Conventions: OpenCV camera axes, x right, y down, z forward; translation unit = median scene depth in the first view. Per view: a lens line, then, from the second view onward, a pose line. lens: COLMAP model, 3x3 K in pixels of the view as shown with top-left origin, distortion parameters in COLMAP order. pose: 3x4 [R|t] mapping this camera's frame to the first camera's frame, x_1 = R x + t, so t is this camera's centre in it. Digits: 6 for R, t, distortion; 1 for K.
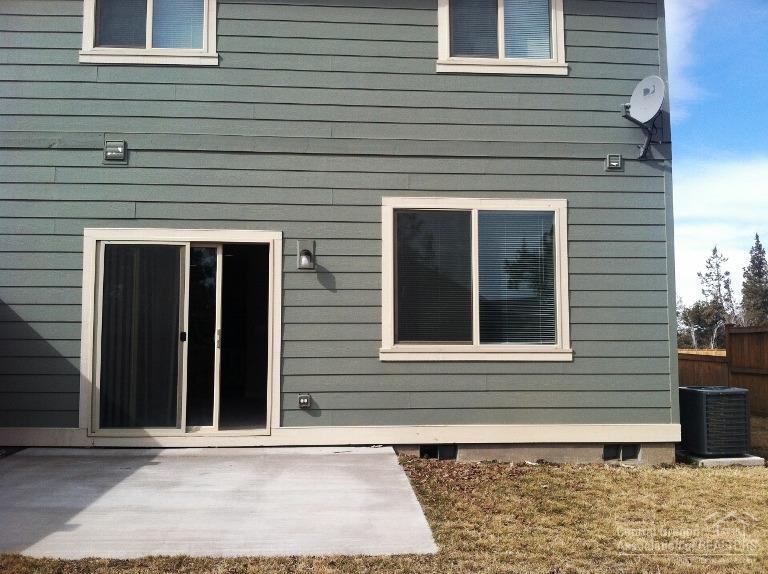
lens RADIAL K [[720.5, 0, 383.9], [0, 720.5, 290.4], [0, 0, 1]] dist [0.014790, 0.000000]
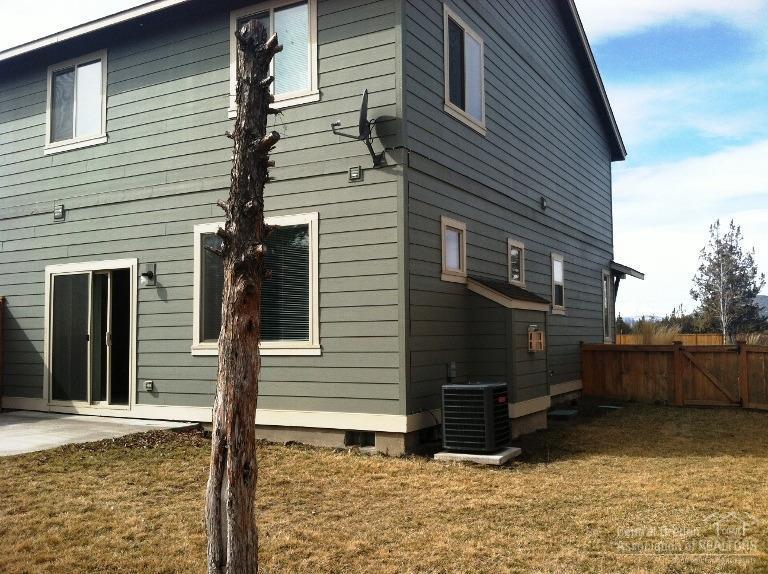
lens RADIAL K [[766.5, 0, 383.6], [0, 766.5, 286.2], [0, 0, 1]] dist [-0.033082, 0.000000]
pose [[0.839592, -0.047267, -0.541157, 1.008217], [0.048335, 0.998756, -0.012245, 0.008950], [0.541063, -0.015876, 0.840832, 0.052254]]
